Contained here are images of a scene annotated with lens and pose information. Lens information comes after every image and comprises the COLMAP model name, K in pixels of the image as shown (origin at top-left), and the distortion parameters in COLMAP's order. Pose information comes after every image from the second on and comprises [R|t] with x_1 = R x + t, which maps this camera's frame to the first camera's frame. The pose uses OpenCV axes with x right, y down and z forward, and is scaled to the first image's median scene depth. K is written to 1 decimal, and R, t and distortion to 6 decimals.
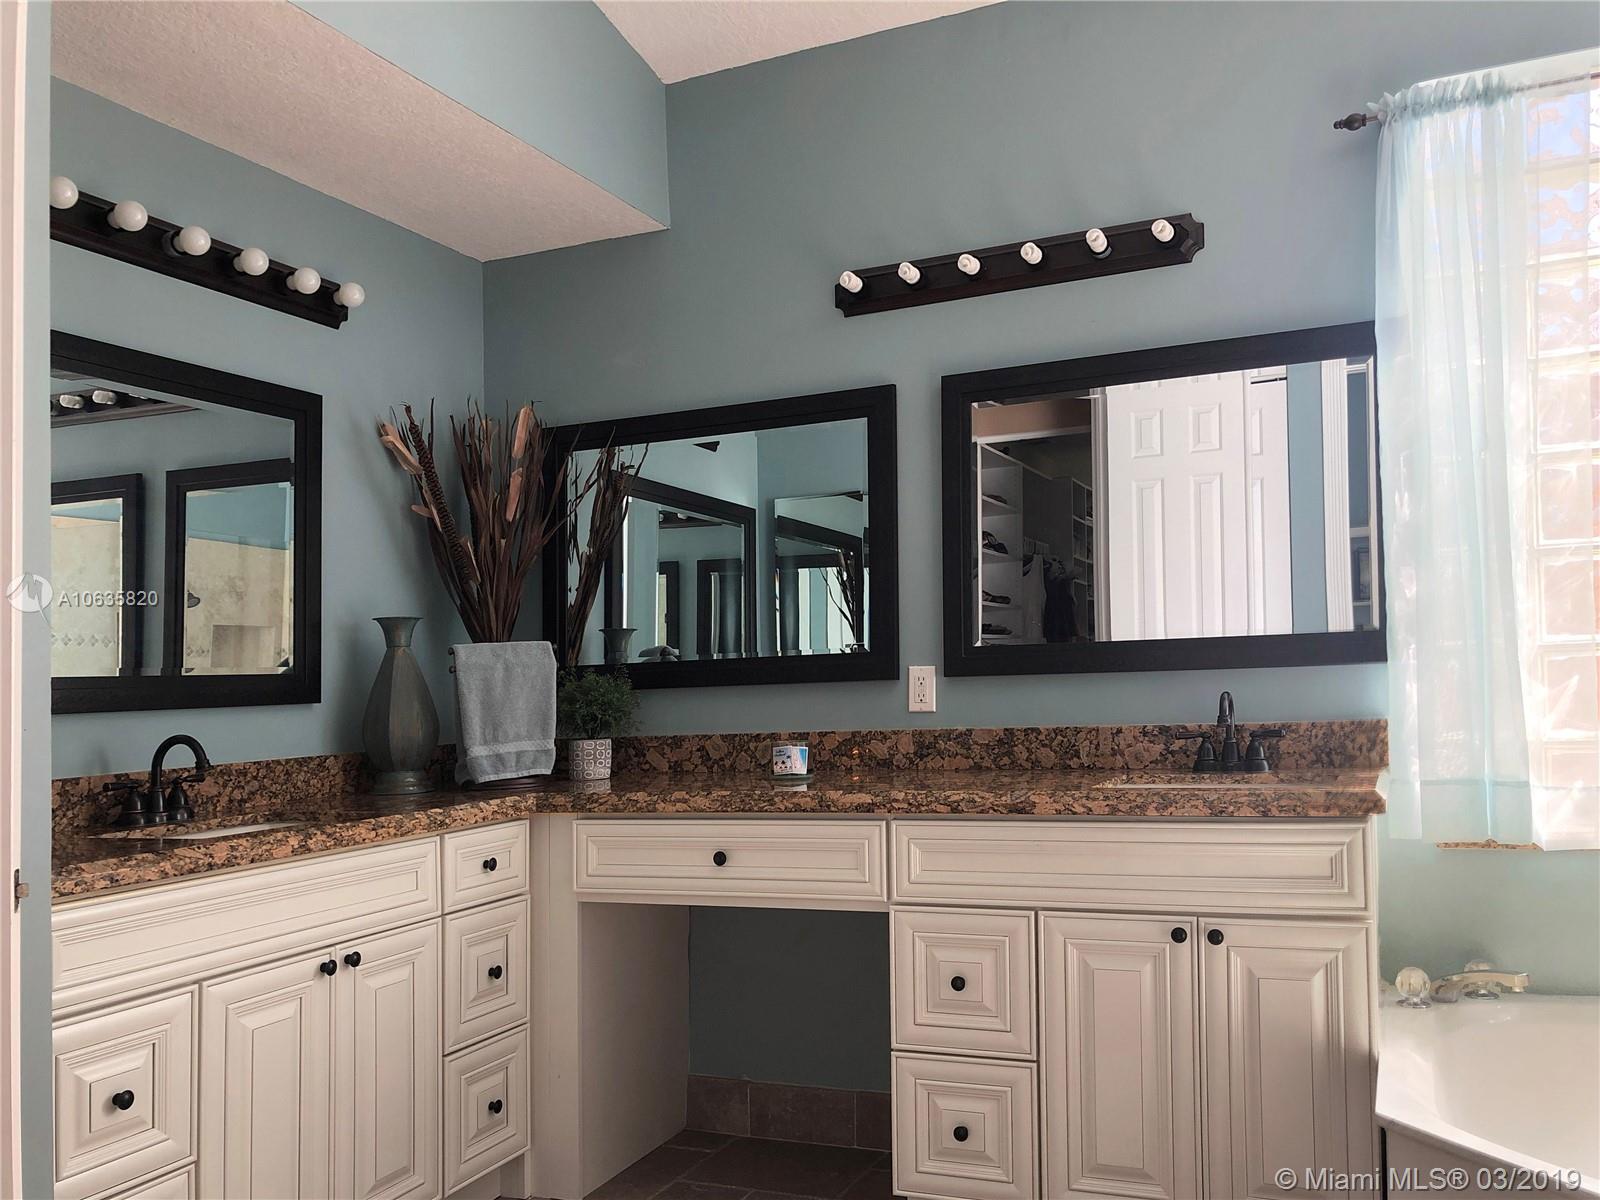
lens RADIAL K [[1316.8, 0, 829.6], [0, 1316.8, 595.7], [0, 0, 1]] dist [0.055477, -0.063226]
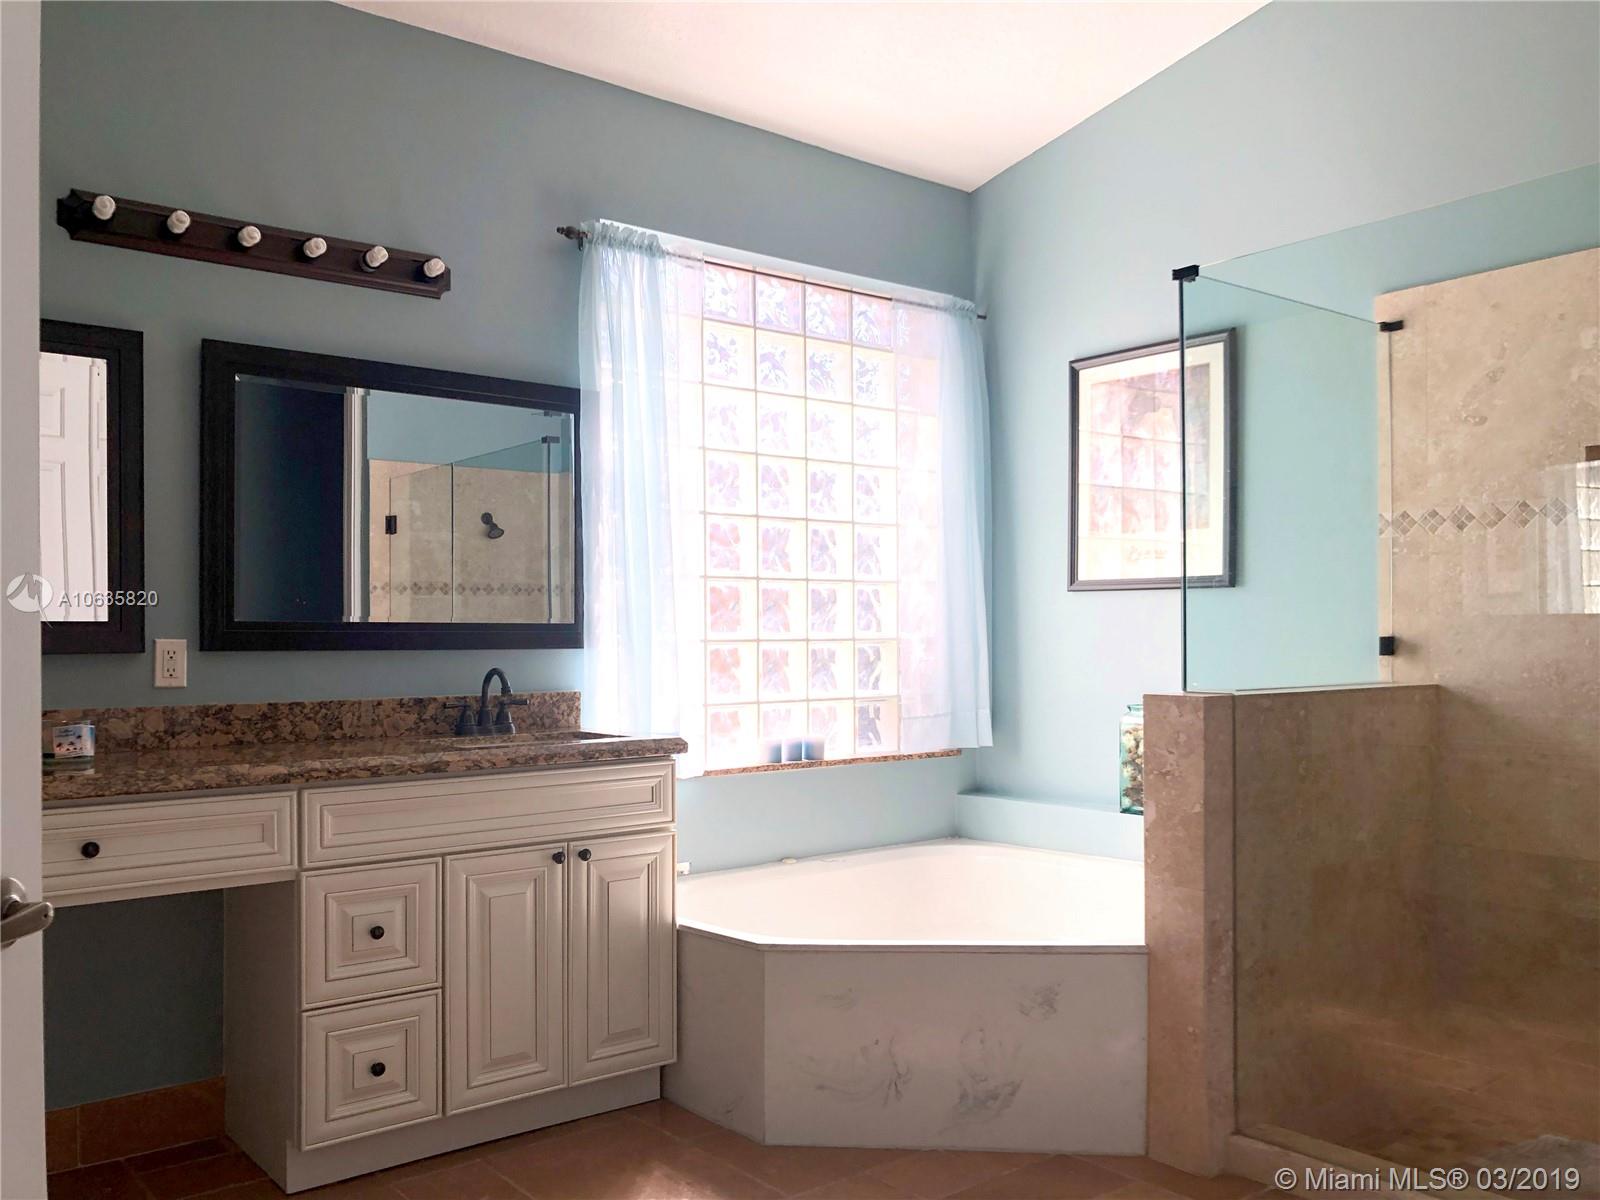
lens RADIAL K [[1316.8, 0, 829.6], [0, 1316.8, 595.7], [0, 0, 1]] dist [0.055477, -0.063226]
pose [[0.473154, 0.064188, 0.878638, -0.624208], [-0.067350, 0.997059, -0.036571, 0.029221], [-0.878401, -0.041873, 0.476086, 0.151451]]
